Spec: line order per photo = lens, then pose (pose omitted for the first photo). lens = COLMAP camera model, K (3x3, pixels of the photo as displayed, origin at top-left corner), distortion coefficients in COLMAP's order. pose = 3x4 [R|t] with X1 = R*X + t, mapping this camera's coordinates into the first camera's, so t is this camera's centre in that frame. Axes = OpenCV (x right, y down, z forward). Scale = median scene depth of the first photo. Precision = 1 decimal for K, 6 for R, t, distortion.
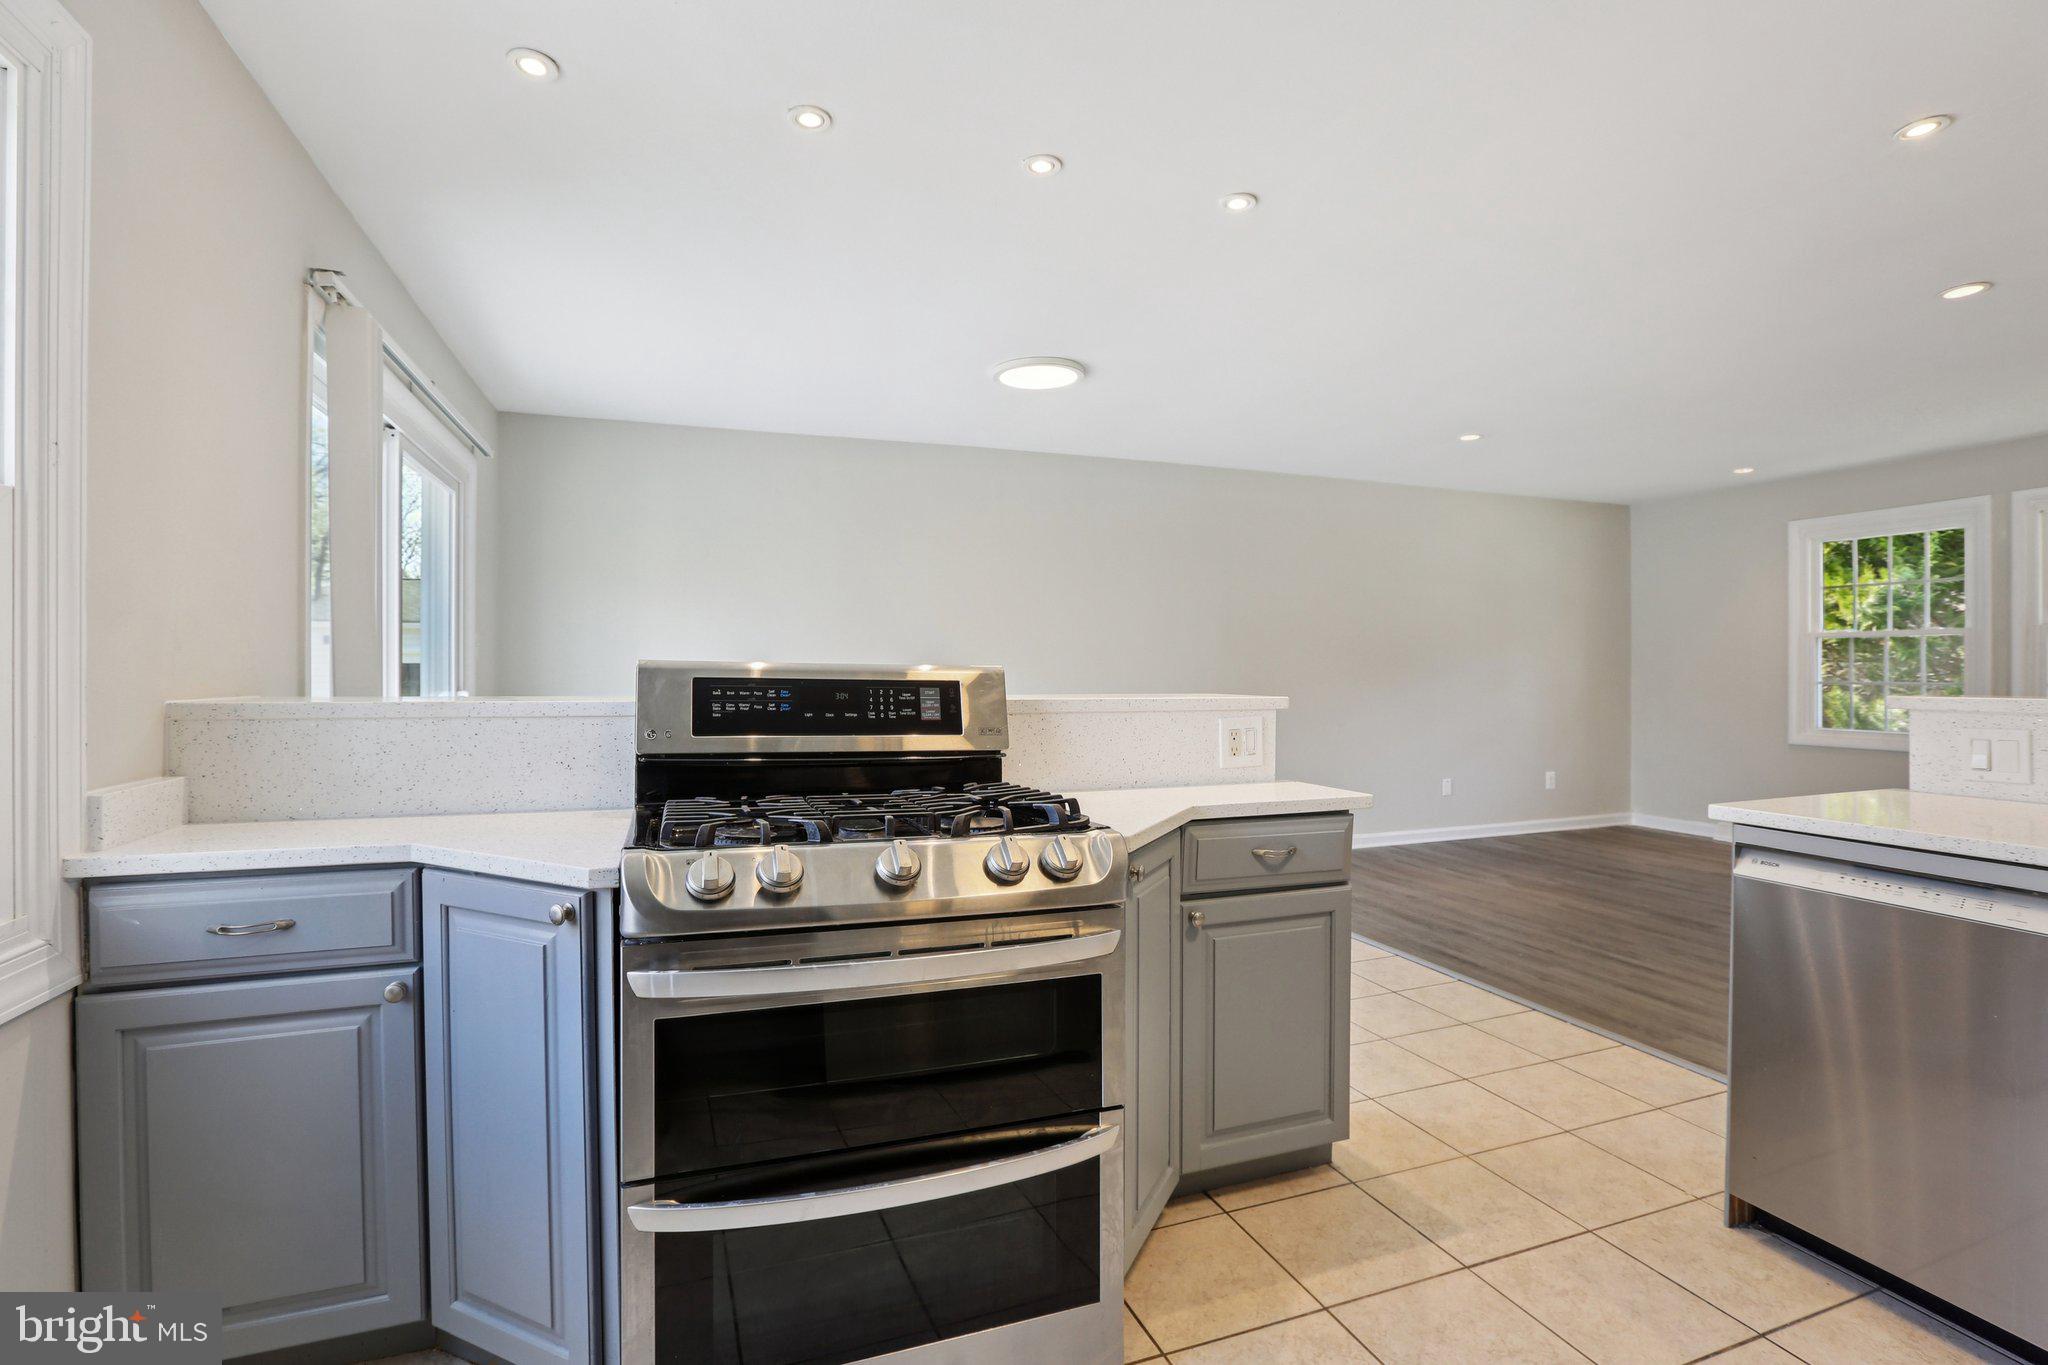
lens RADIAL K [[946.9, 0, 1019.3], [0, 946.9, 678.7], [0, 0, 1]] dist [-0.022692, 0.000089]
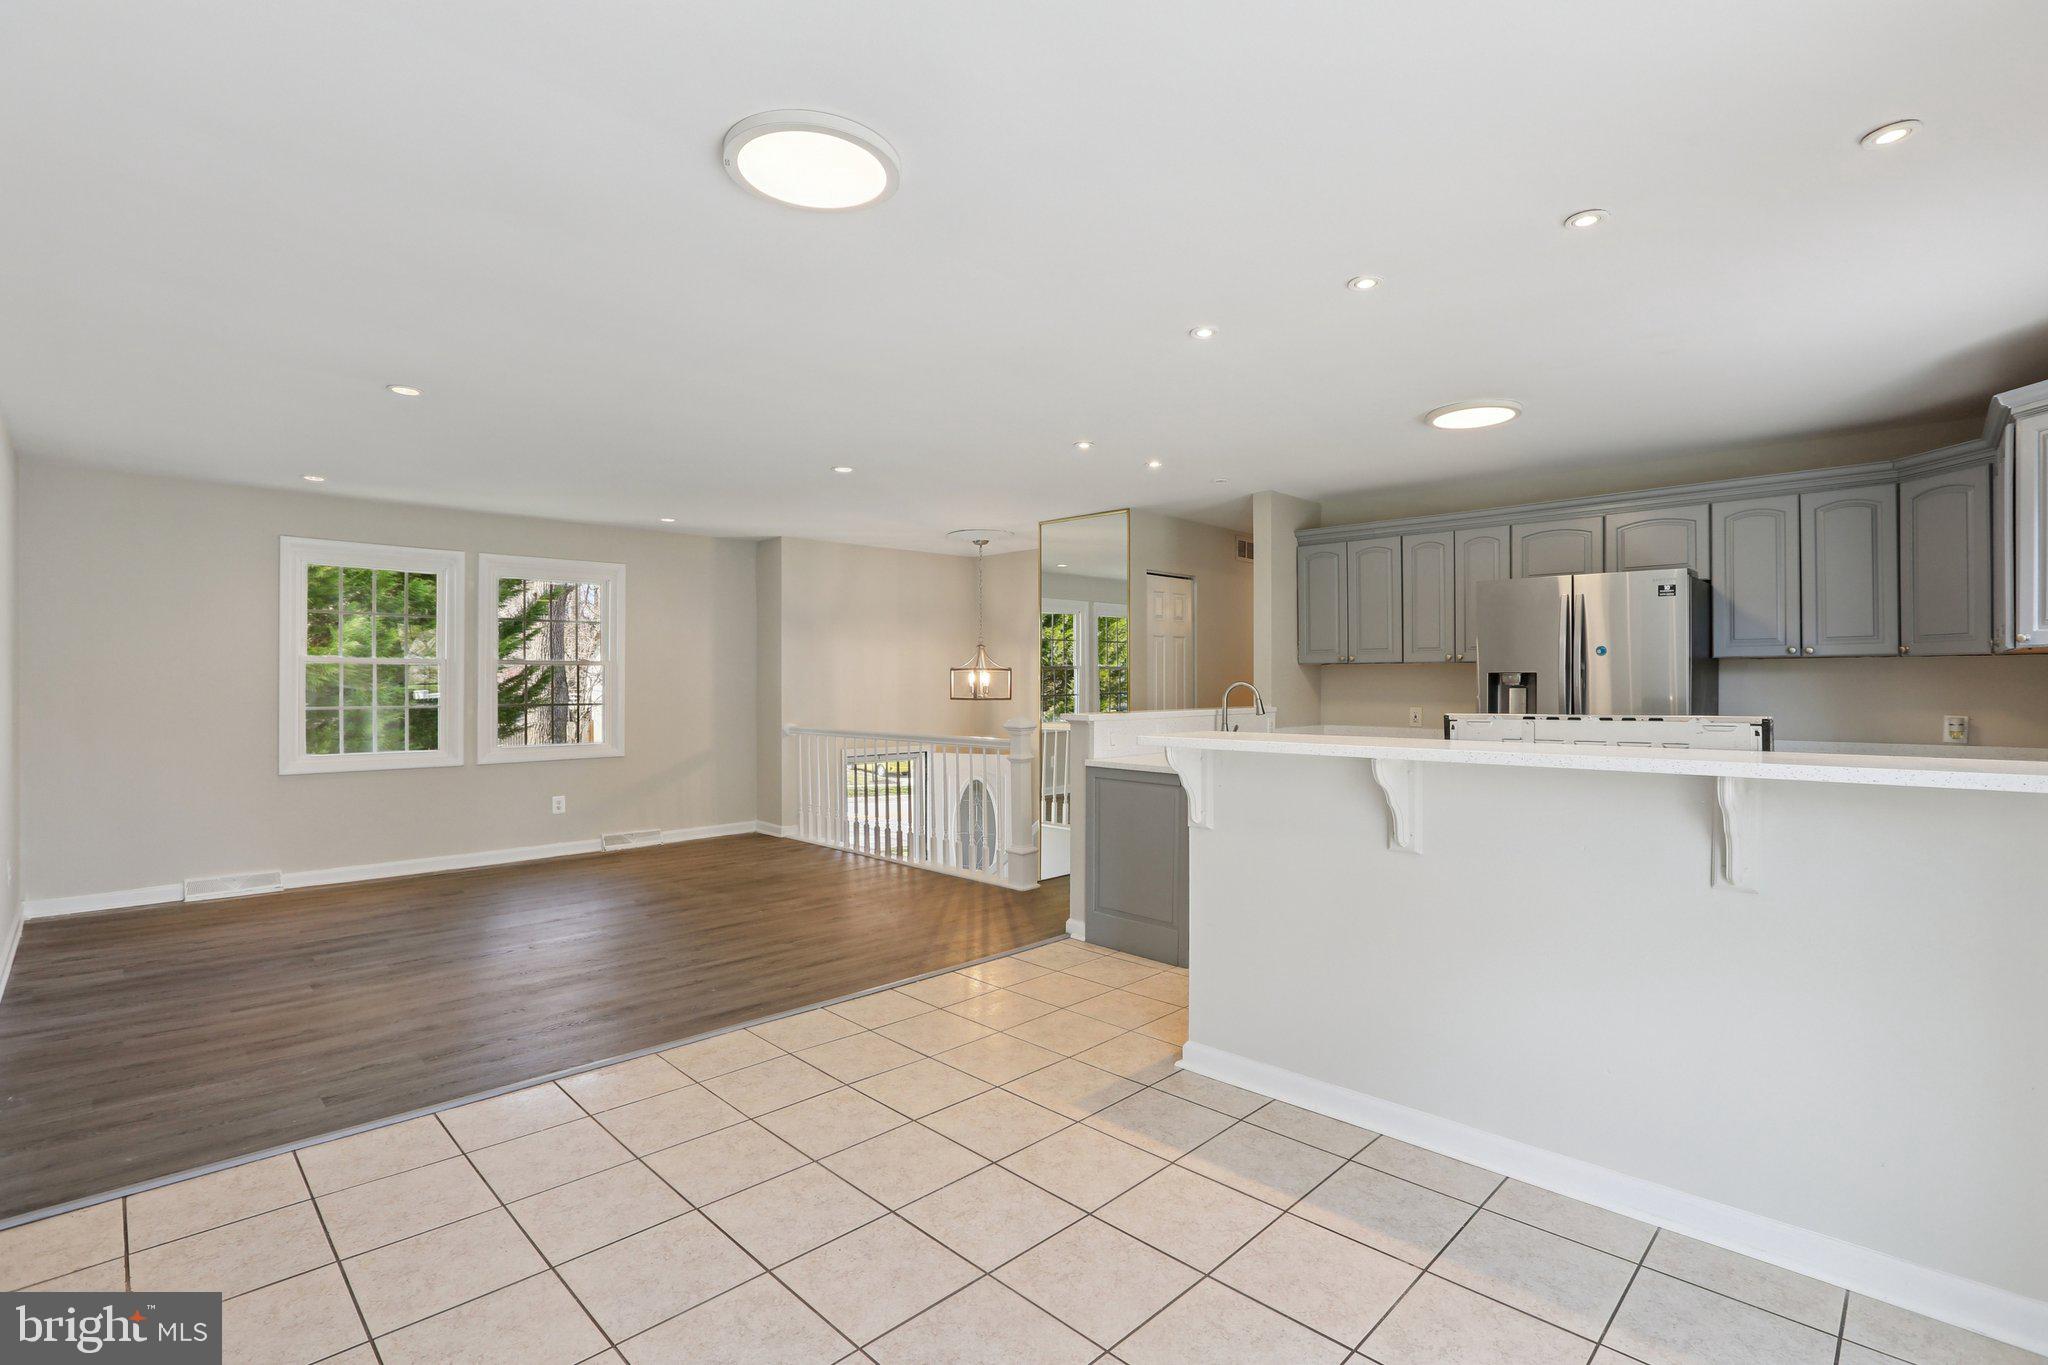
lens RADIAL K [[946.9, 0, 1026.4], [0, 946.9, 683.5], [0, 0, 1]] dist [-0.022692, 0.000089]
pose [[-0.416291, -0.006190, 0.909210, -0.544965], [0.001514, 0.999971, 0.007502, -0.043373], [-0.909230, 0.004500, -0.416270, 1.166936]]
